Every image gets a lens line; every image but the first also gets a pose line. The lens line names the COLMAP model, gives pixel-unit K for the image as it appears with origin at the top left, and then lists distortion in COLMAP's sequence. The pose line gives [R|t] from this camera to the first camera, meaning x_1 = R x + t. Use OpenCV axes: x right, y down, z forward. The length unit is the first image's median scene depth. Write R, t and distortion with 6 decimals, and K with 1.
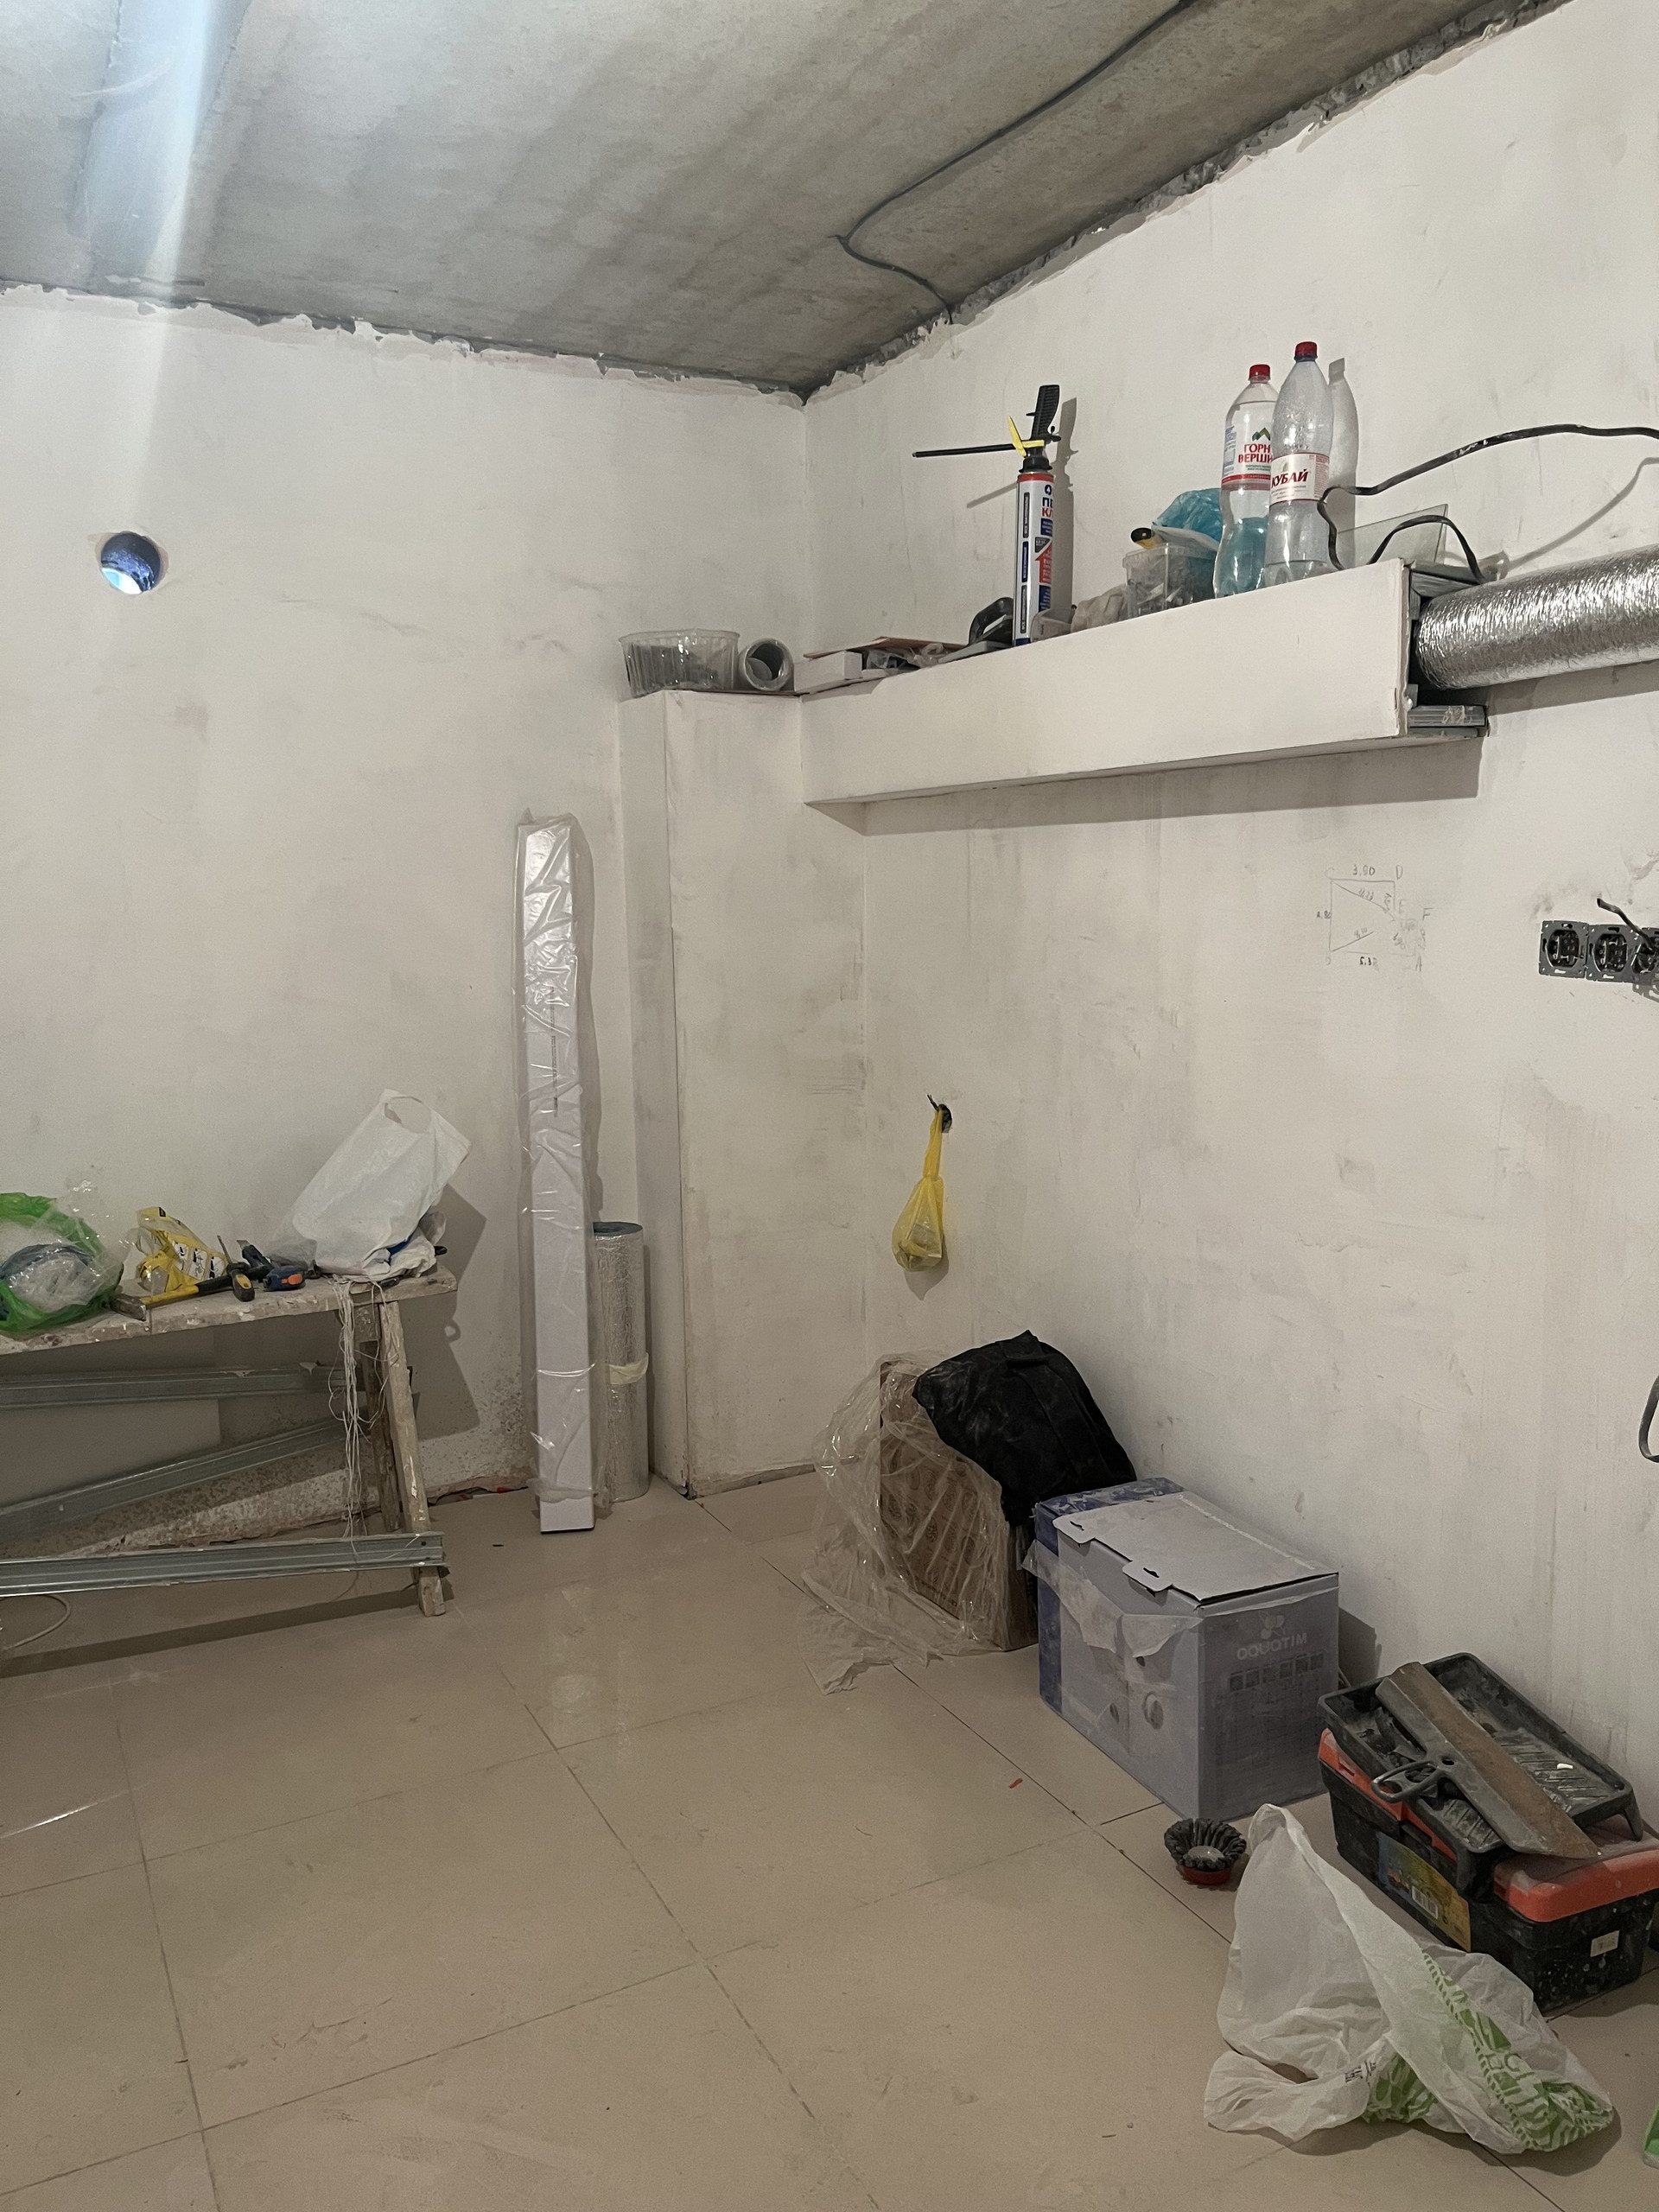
lens RADIAL K [[1652.5, 0, 829.5], [0, 1652.5, 1106.0], [0, 0, 1]] dist [0.048758, -0.071300]
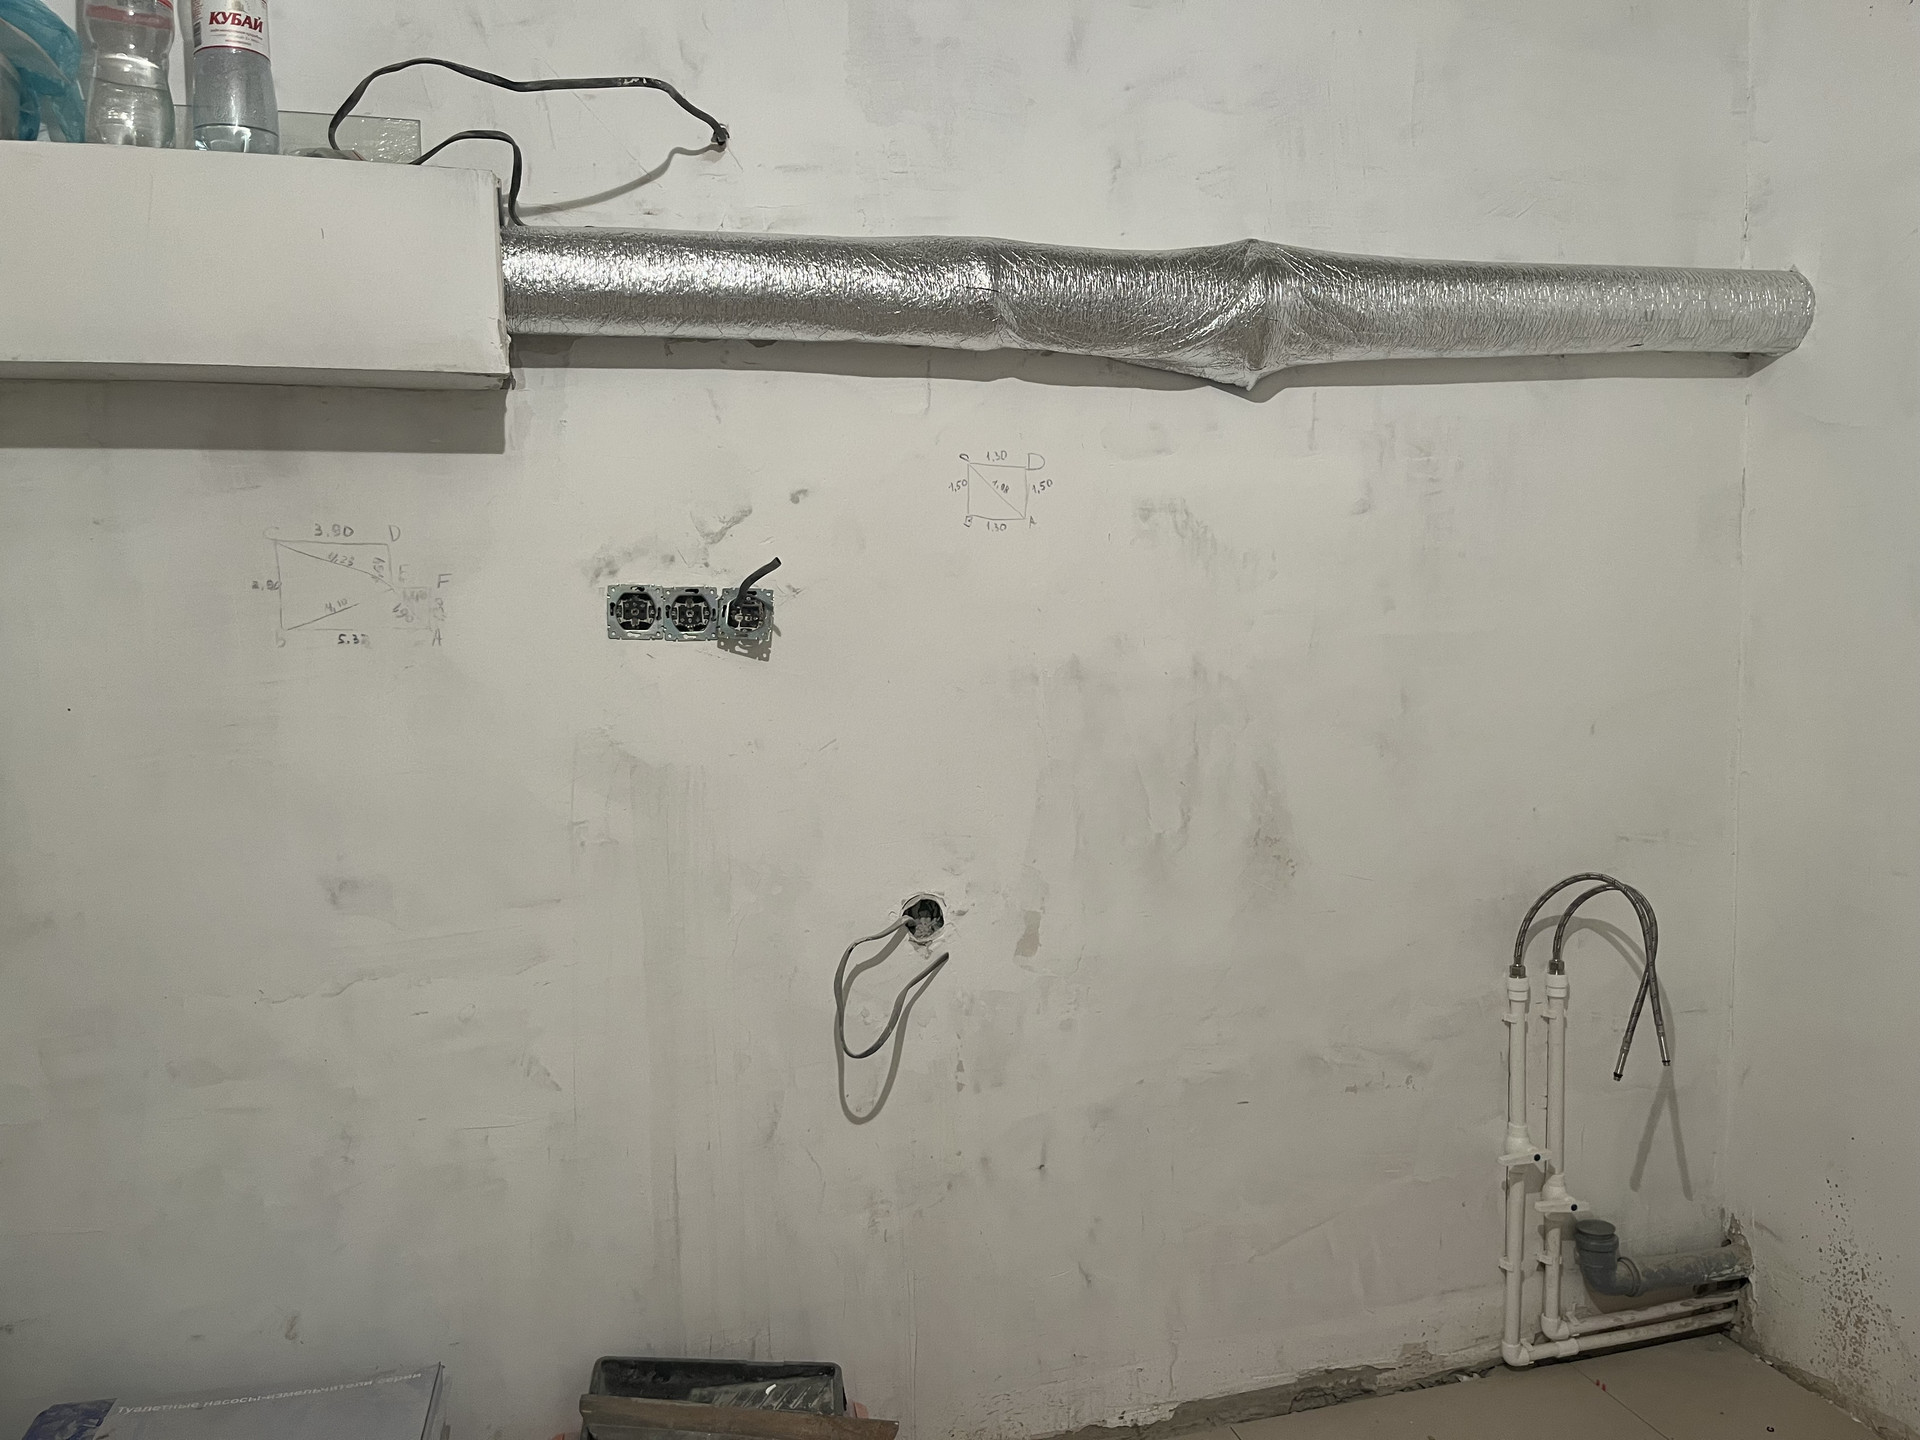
lens RADIAL K [[1434.3, 0, 960.0], [0, 1434.3, 720.0], [0, 0, 1]] dist [0.048758, -0.071300]
pose [[0.188509, -0.085561, 0.978337, -0.373069], [0.140509, 0.988298, 0.059359, -0.052925], [-0.971968, 0.126275, 0.198325, 0.632314]]
